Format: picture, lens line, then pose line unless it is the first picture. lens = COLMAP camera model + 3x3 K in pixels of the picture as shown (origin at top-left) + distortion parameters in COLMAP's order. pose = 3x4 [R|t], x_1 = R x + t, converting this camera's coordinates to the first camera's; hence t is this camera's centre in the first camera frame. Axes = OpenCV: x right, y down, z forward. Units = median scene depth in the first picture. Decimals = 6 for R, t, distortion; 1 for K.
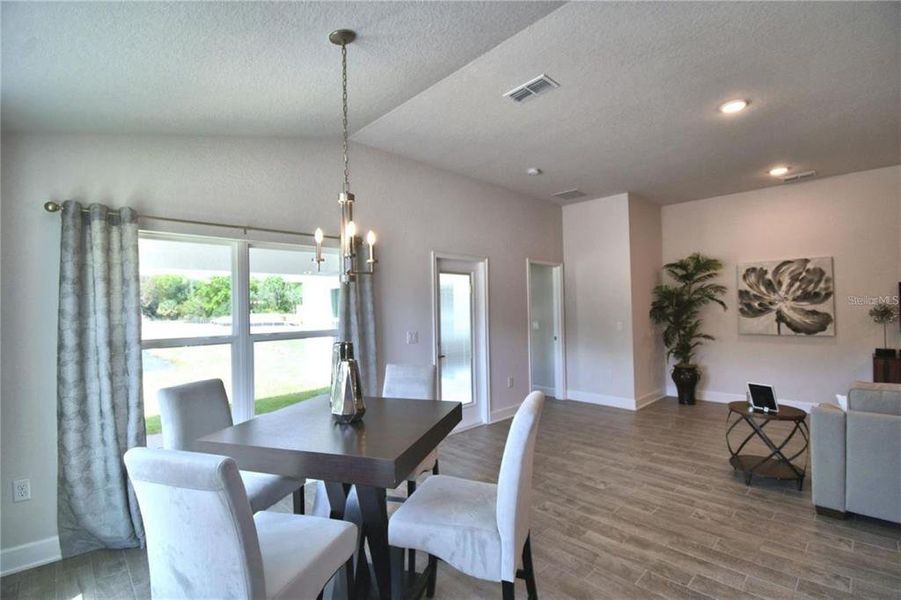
lens RADIAL K [[399.4, 0, 448.2], [0, 399.4, 300.3], [0, 0, 1]] dist [0.018432, -0.026001]
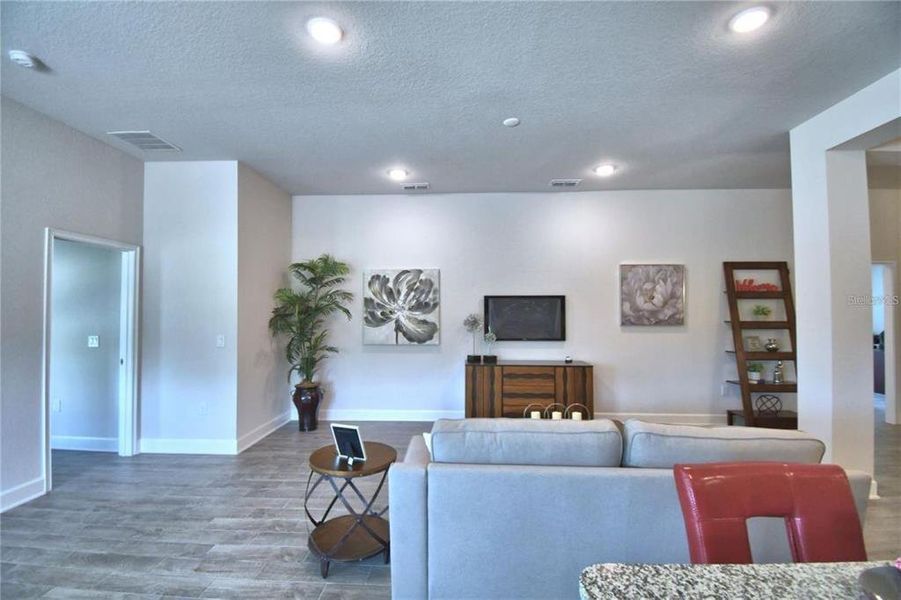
lens RADIAL K [[399.4, 0, 448.2], [0, 399.4, 300.3], [0, 0, 1]] dist [0.018432, -0.026001]
pose [[0.720786, 0.034228, 0.692312, 0.229740], [-0.025684, 0.999413, -0.022671, -0.003447], [-0.692681, -0.001440, 0.721242, 0.197621]]
